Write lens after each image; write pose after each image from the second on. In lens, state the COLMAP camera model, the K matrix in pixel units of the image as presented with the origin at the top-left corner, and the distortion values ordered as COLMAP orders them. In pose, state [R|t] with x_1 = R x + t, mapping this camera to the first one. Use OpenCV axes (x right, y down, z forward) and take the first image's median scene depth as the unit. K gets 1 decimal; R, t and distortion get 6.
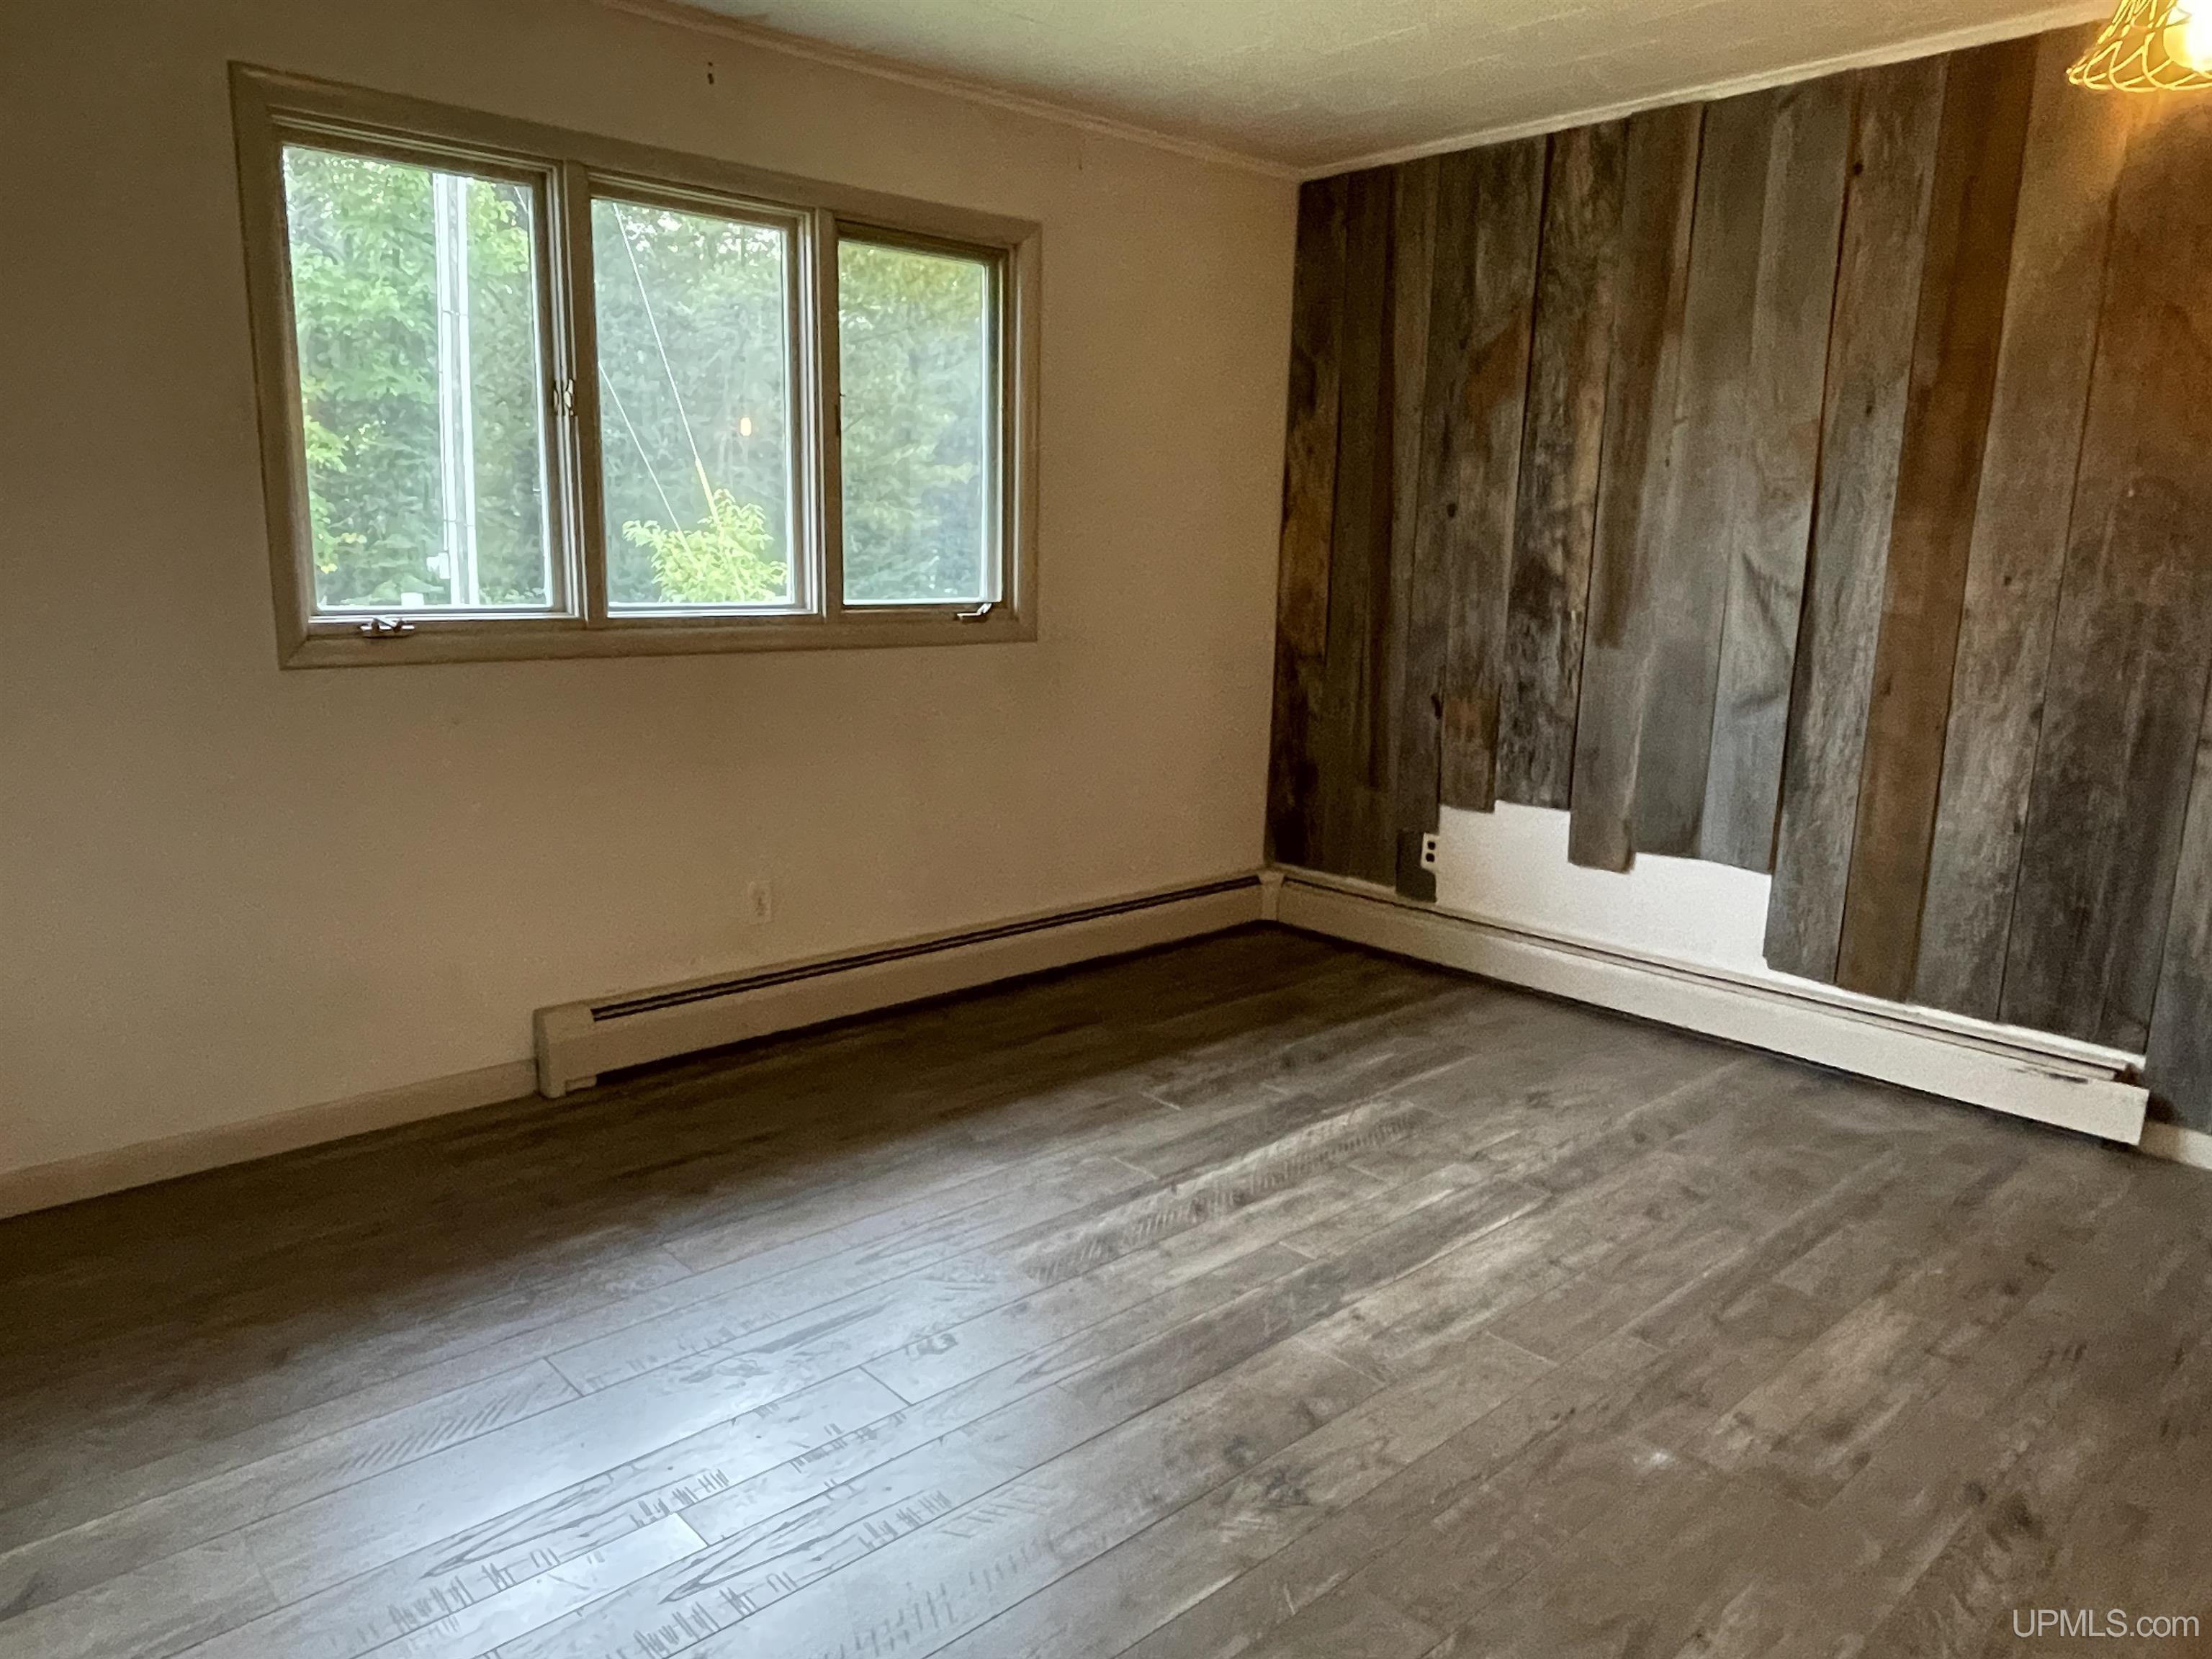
lens RADIAL K [[1477.4, 0, 1088.0], [0, 1477.4, 828.3], [0, 0, 1]] dist [0.014722, -0.027780]
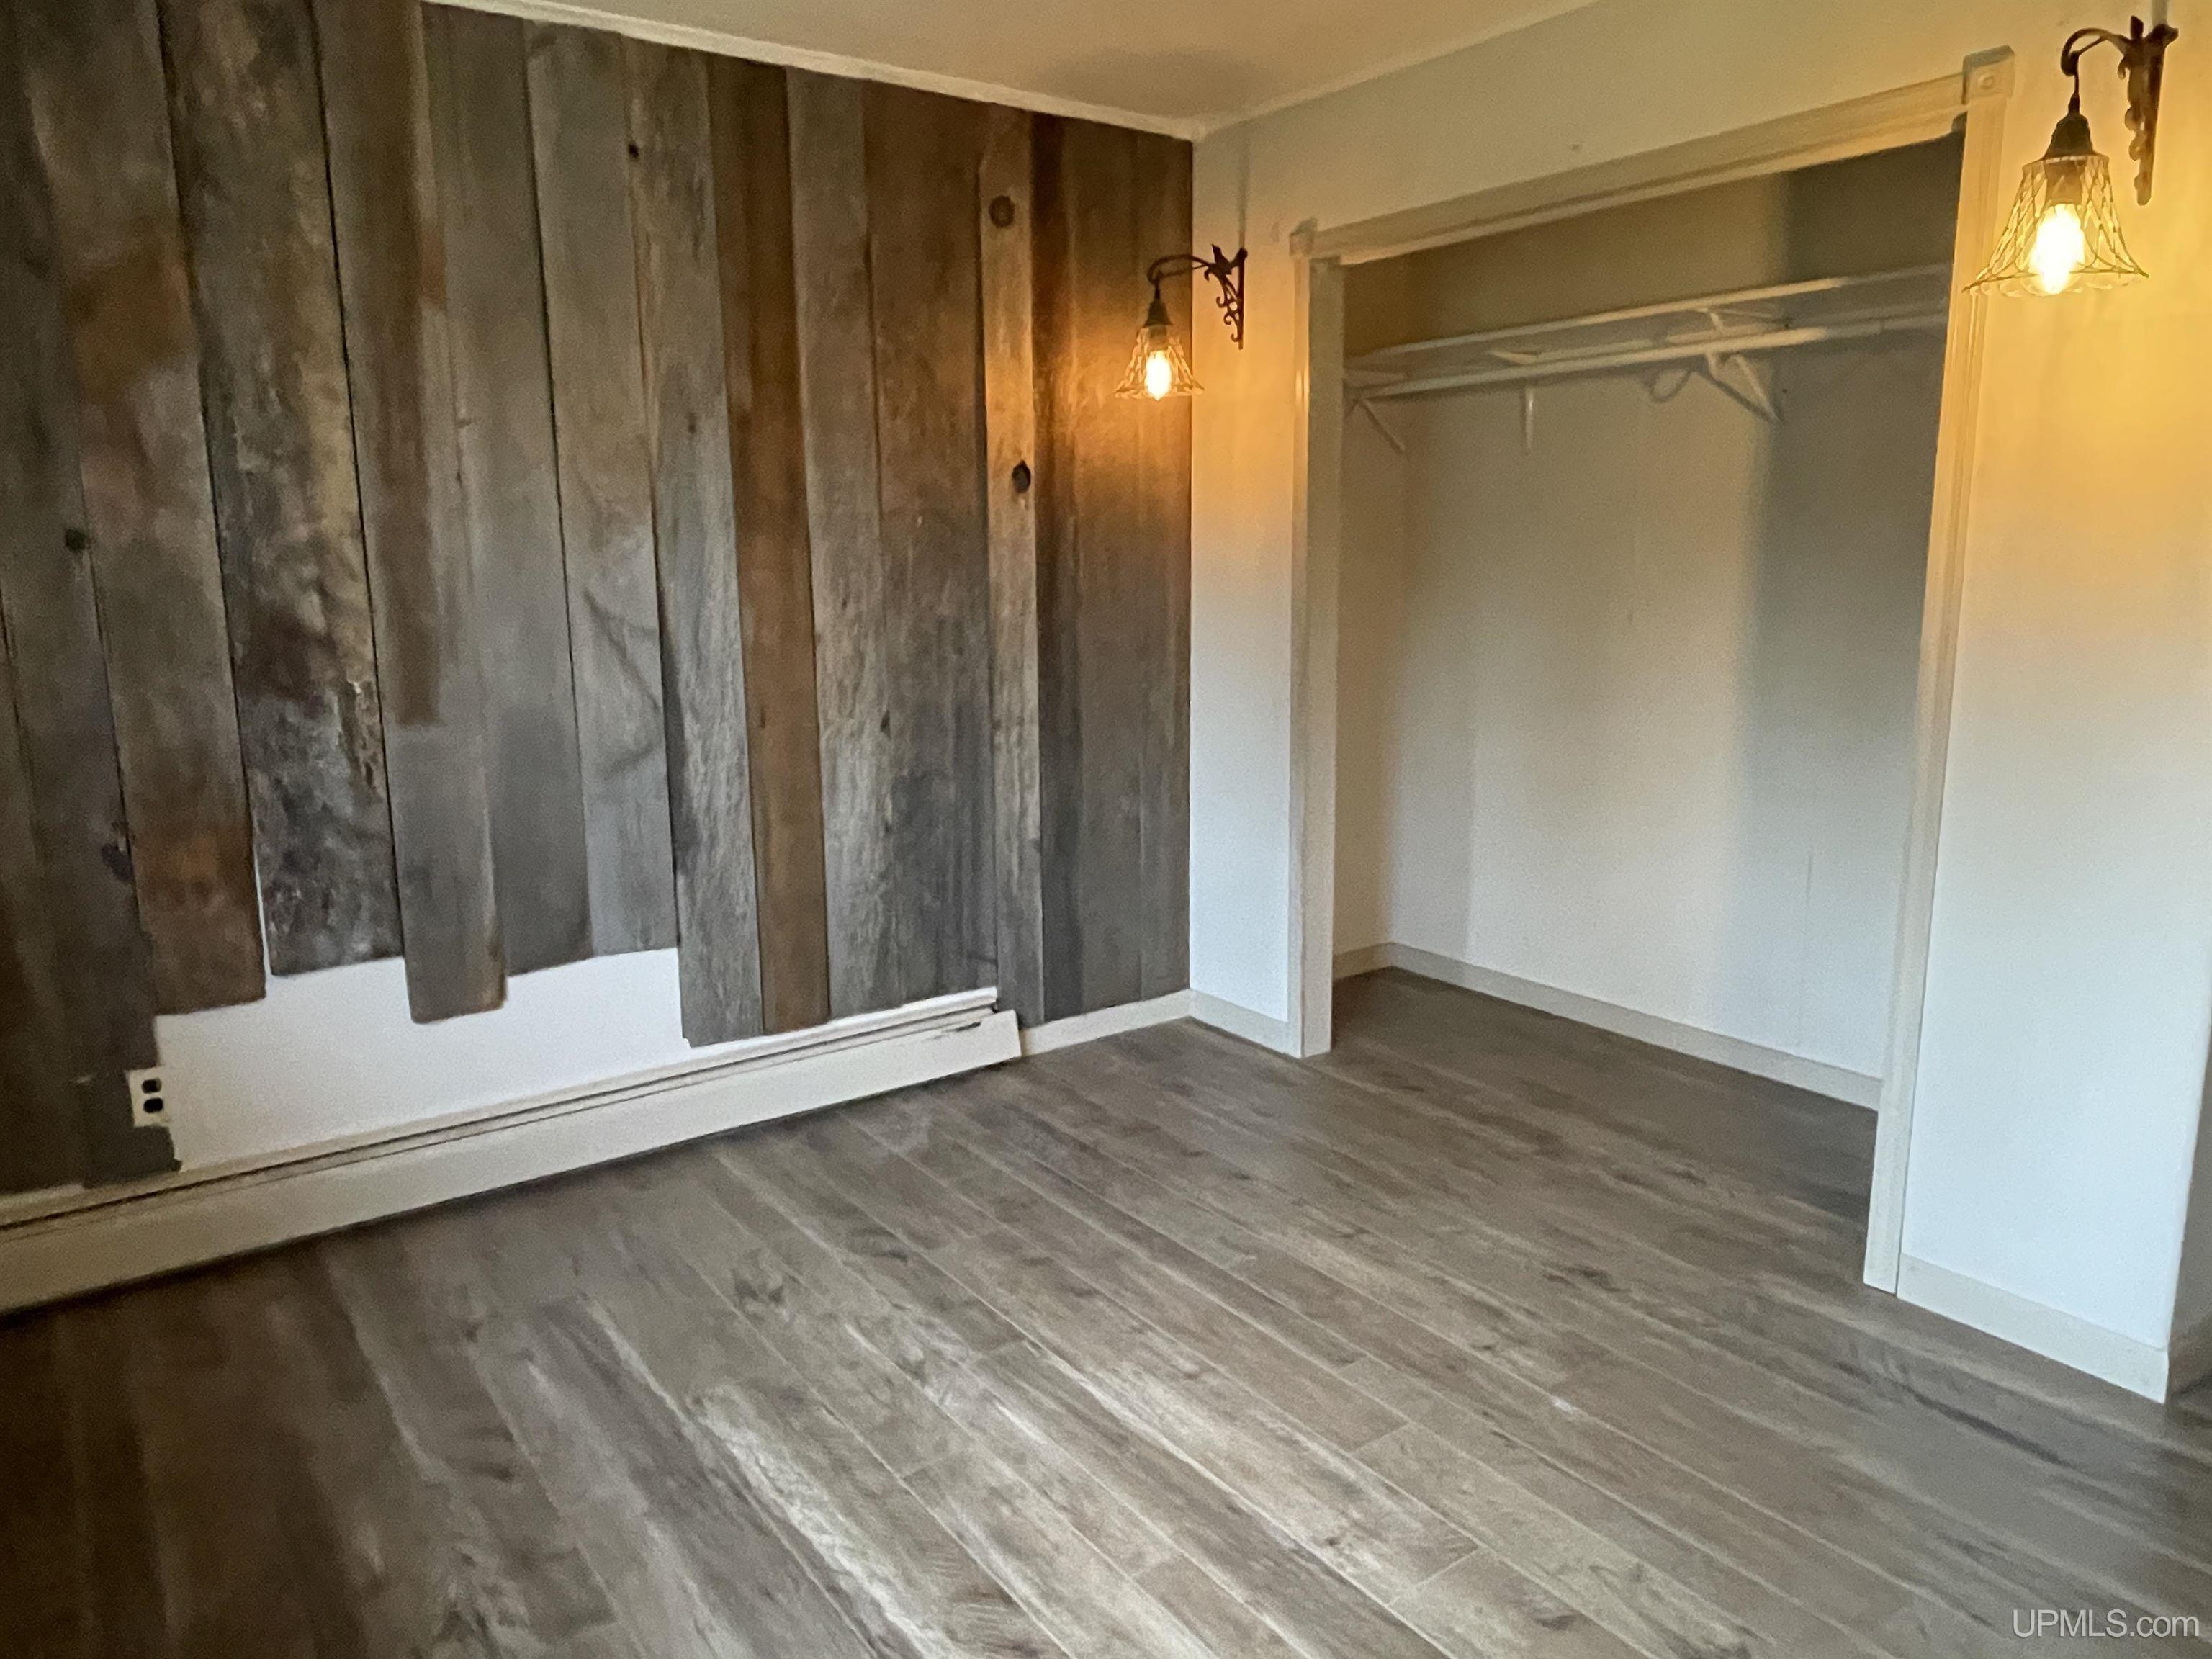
lens RADIAL K [[1477.4, 0, 1090.9], [0, 1477.4, 831.3], [0, 0, 1]] dist [0.014722, -0.027780]
pose [[0.111433, -0.212755, 0.970731, -0.374415], [0.202794, 0.961128, 0.187371, -0.158105], [-0.972860, 0.175979, 0.150247, 0.639711]]
